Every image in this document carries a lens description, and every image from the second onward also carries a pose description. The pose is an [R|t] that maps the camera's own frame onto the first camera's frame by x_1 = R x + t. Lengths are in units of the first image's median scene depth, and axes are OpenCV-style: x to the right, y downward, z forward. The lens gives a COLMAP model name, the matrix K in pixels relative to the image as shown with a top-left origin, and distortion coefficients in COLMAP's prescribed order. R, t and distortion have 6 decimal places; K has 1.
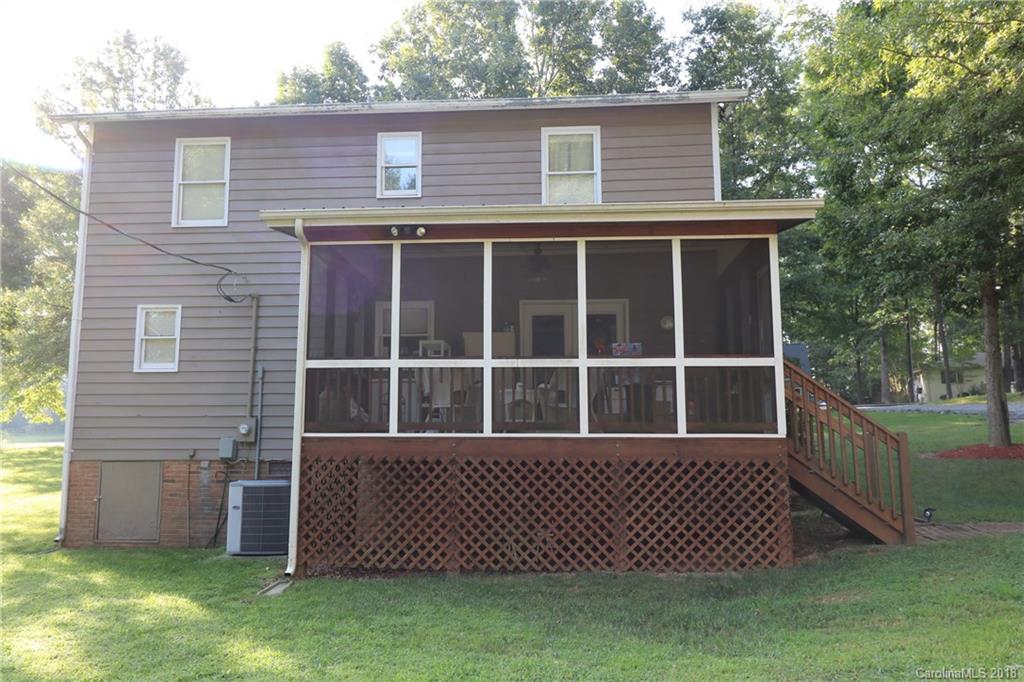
lens RADIAL K [[809.2, 0, 509.7], [0, 809.2, 338.6], [0, 0, 1]] dist [0.004152, 0.006901]
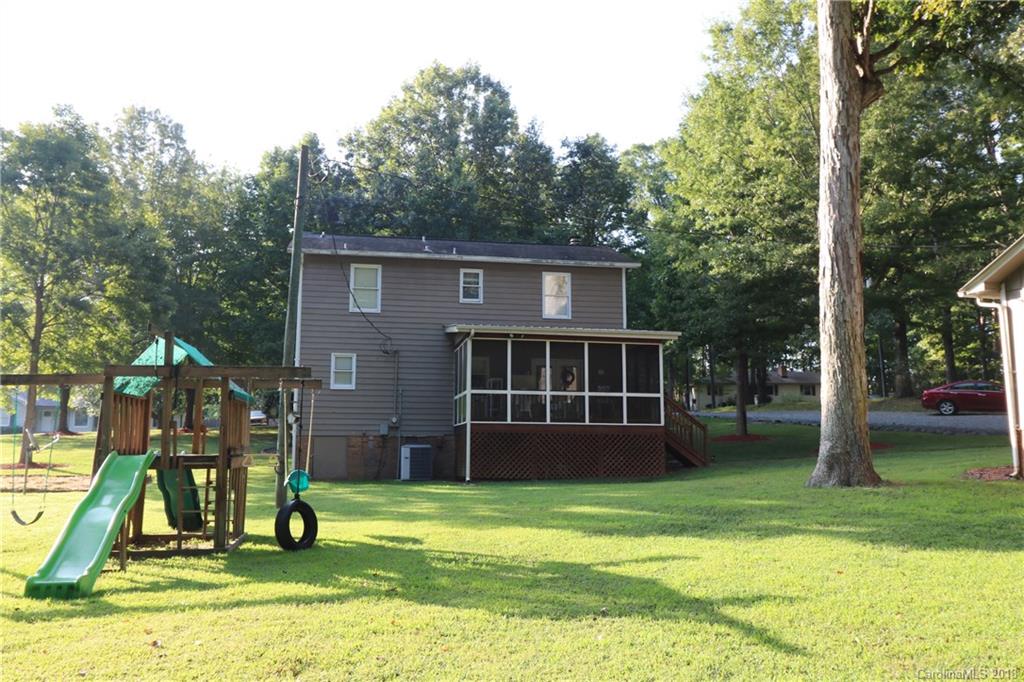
lens RADIAL K [[809.2, 0, 514.5], [0, 809.2, 341.5], [0, 0, 1]] dist [0.004152, 0.006901]
pose [[0.966087, 0.038078, 0.255395, -0.545430], [-0.038842, 0.999243, -0.002051, -0.083266], [-0.255280, -0.007939, 0.966835, -0.944595]]
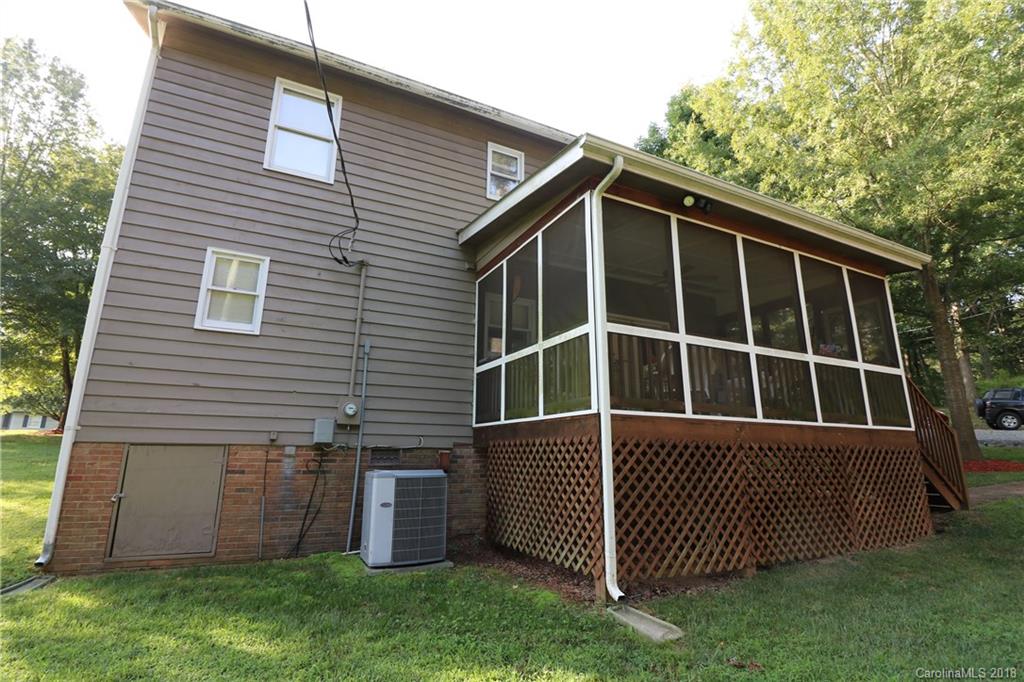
lens RADIAL K [[485.7, 0, 513.3], [0, 485.7, 335.4], [0, 0, 1]] dist [-0.013215, -0.001228]
pose [[0.865193, 0.127487, 0.484962, -0.431304], [-0.077829, 0.989562, -0.121286, 0.081787], [-0.495362, 0.067192, 0.866084, 0.458090]]
